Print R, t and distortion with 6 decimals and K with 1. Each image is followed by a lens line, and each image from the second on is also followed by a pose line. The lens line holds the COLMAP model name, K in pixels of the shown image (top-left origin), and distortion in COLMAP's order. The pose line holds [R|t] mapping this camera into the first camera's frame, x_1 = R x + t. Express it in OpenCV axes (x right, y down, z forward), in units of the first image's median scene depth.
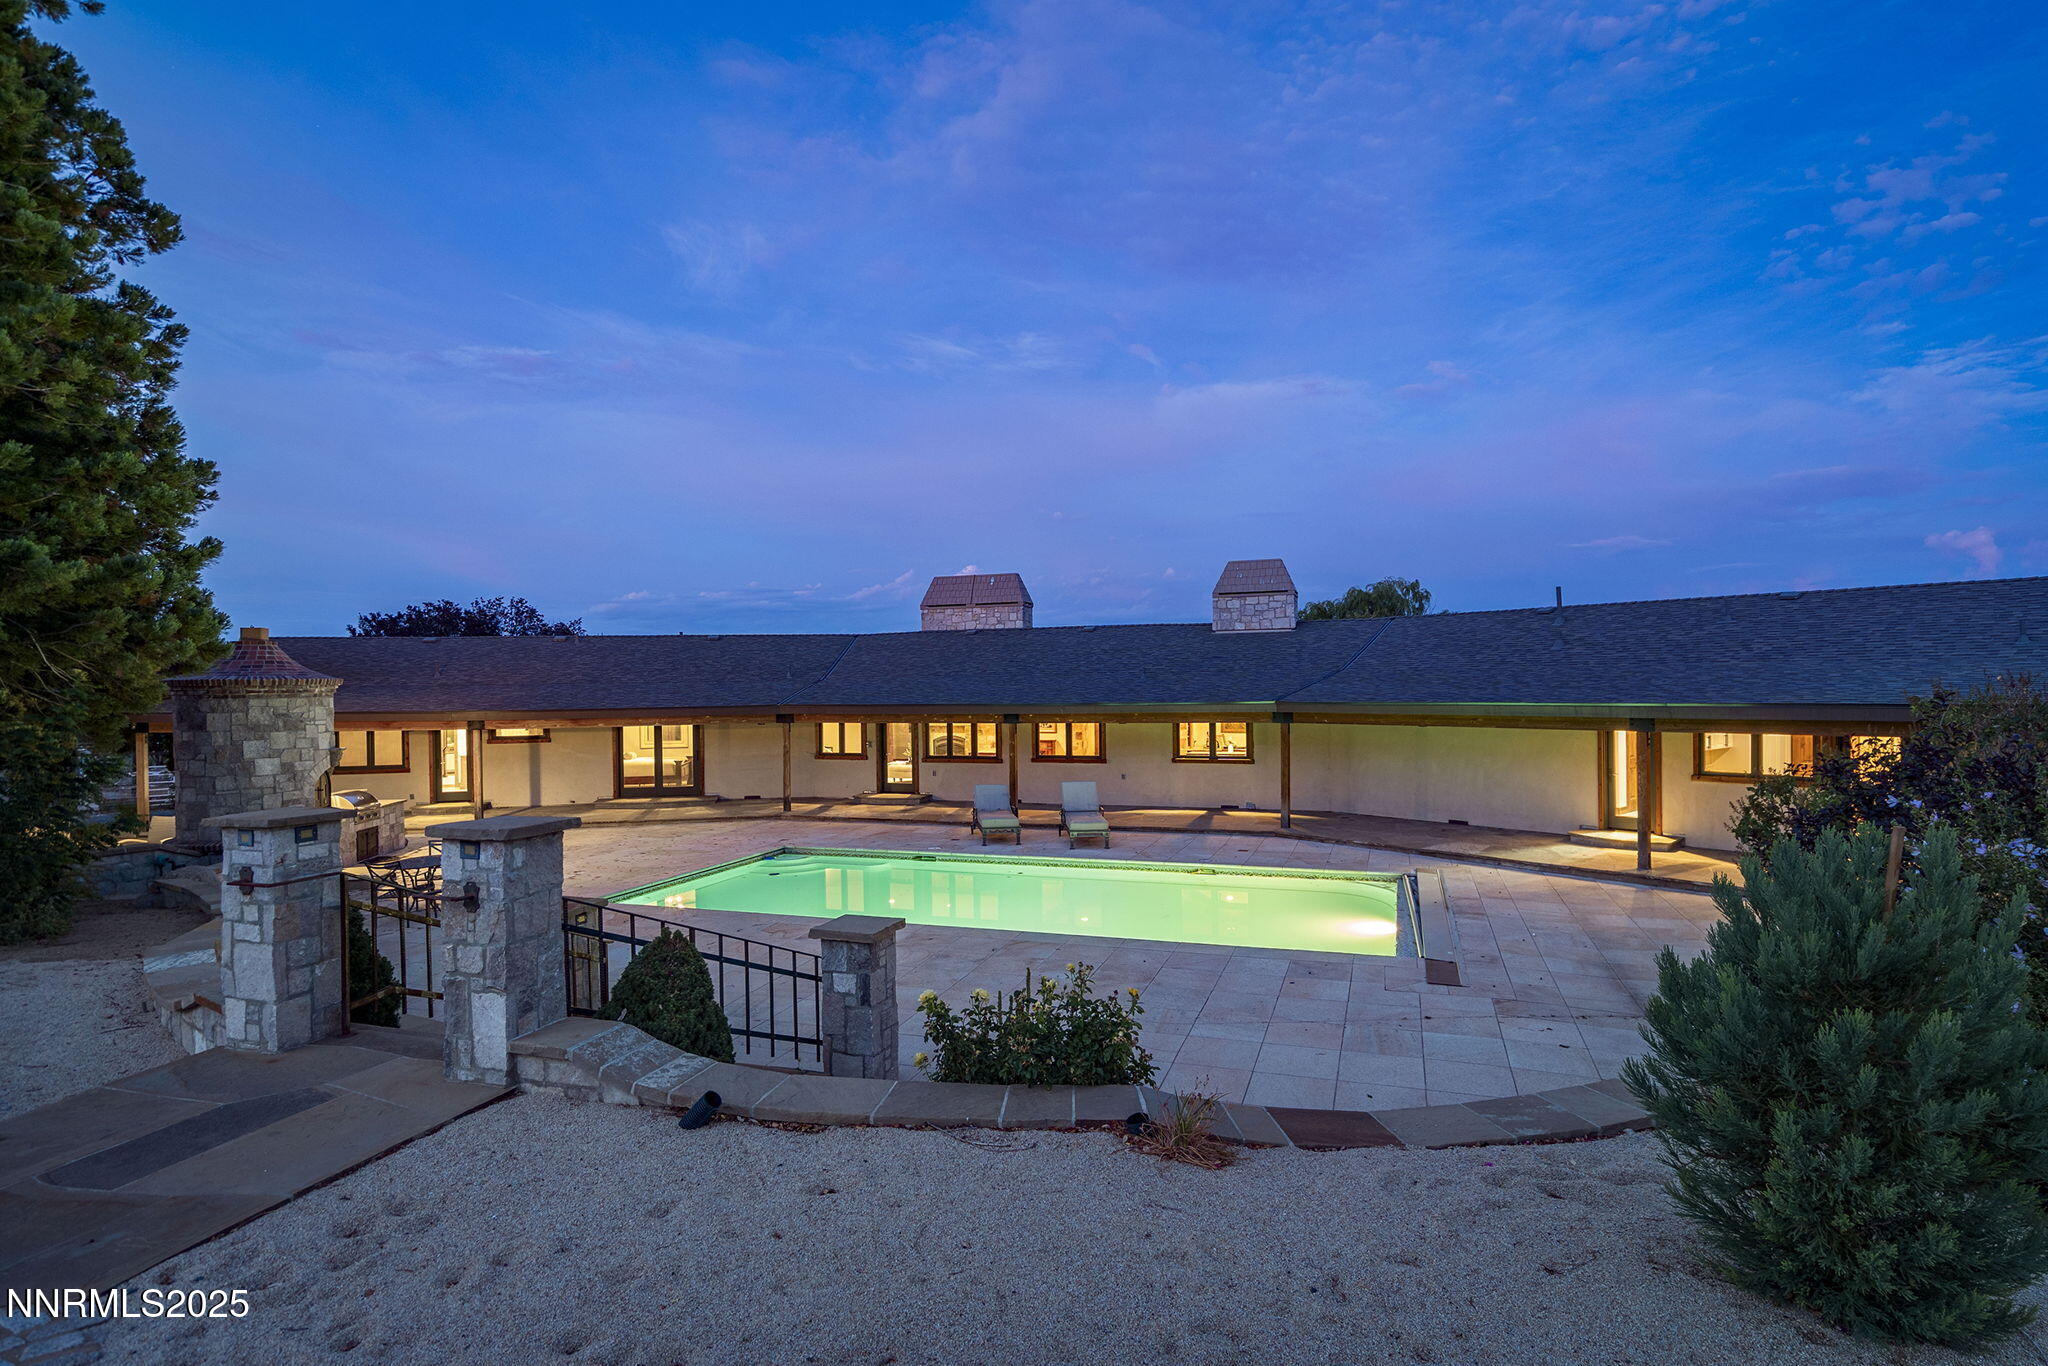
lens RADIAL K [[1063.7, 0, 1013.4], [0, 1063.7, 694.0], [0, 0, 1]] dist [-0.005039, -0.000230]
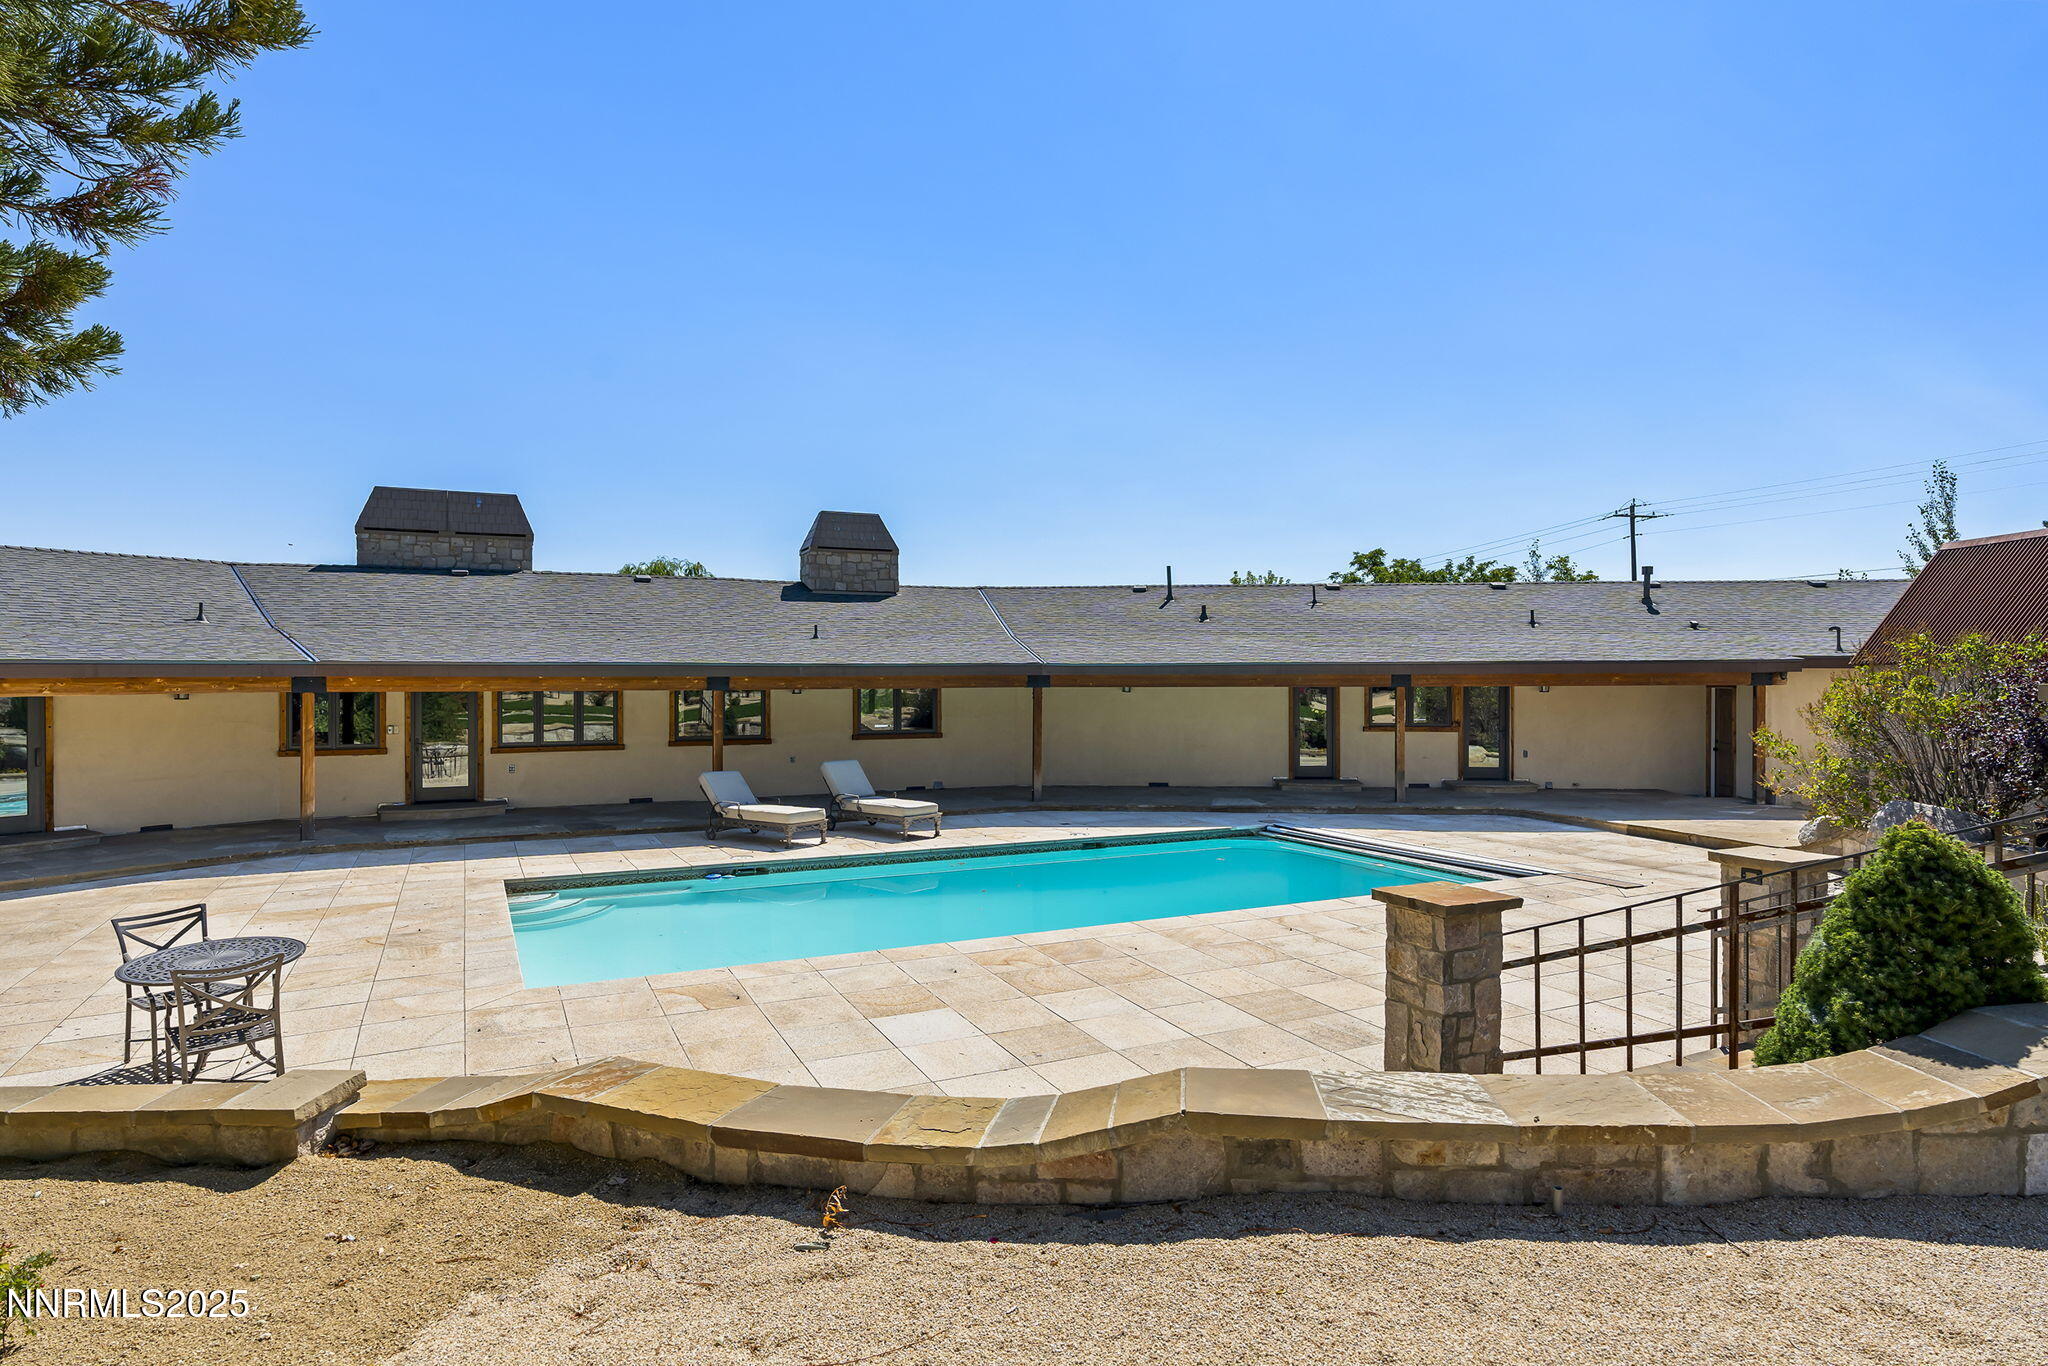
lens RADIAL K [[1148.2, 0, 1030.5], [0, 1148.2, 683.6], [0, 0, 1]] dist [0.001477, 0.000655]
pose [[0.698188, 0.009038, 0.715857, -0.364153], [-0.000257, 0.999923, -0.012374, 0.028519], [-0.715914, 0.008455, 0.698137, 0.241158]]
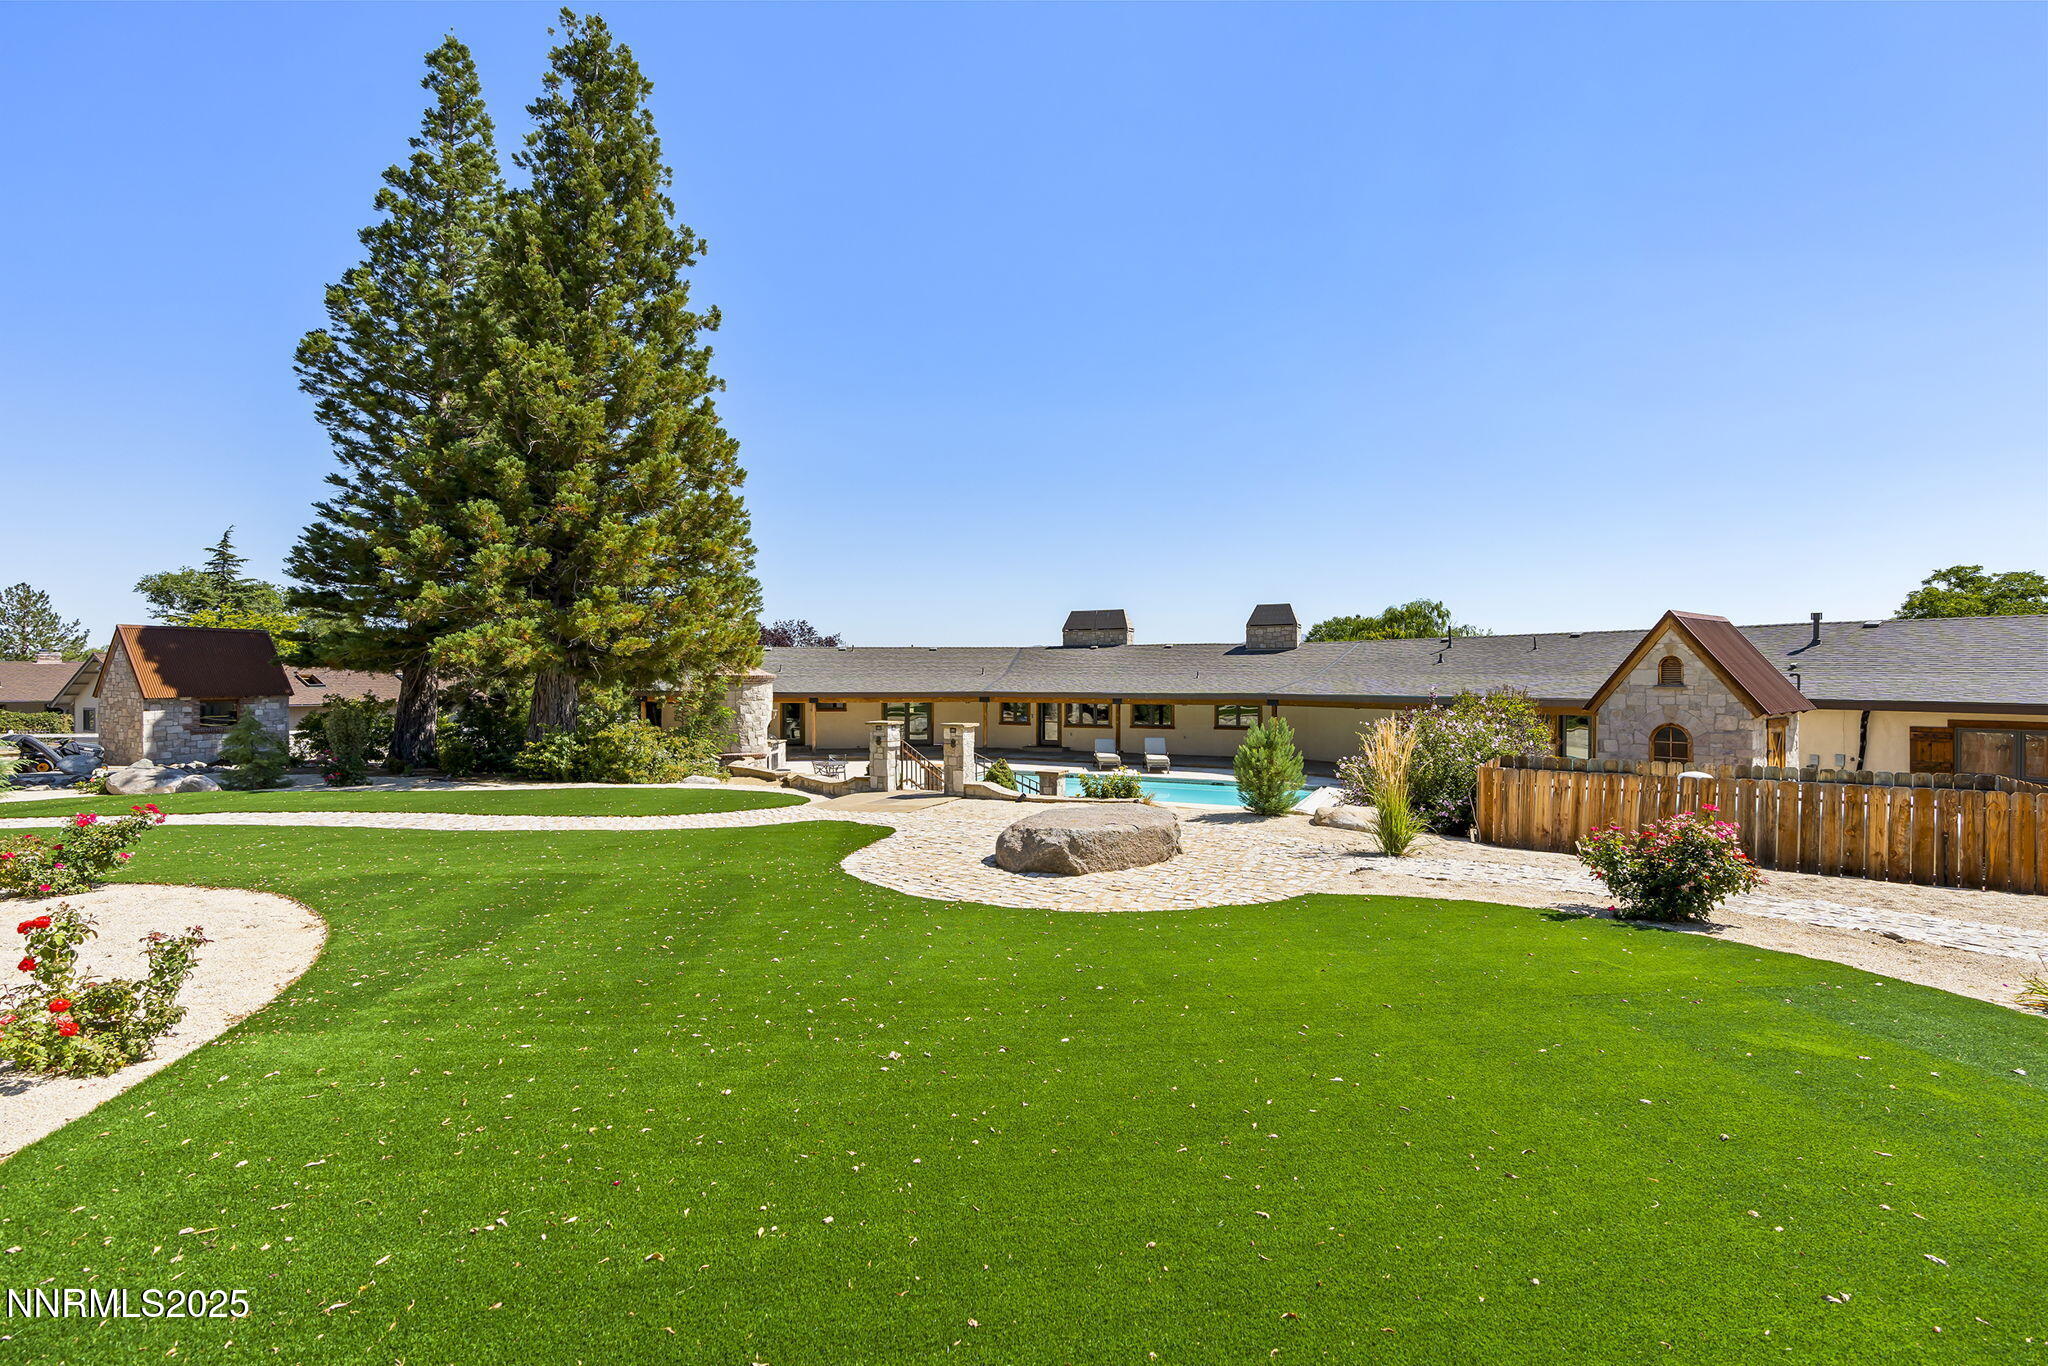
lens RADIAL K [[901.9, 0, 1029.8], [0, 901.9, 682.0], [0, 0, 1]] dist [-0.000988, -0.000095]
pose [[0.994119, 0.012415, -0.107578, 0.011822], [-0.012771, 0.999915, -0.002616, -0.001375], [0.107537, 0.003974, 0.994193, -0.397683]]
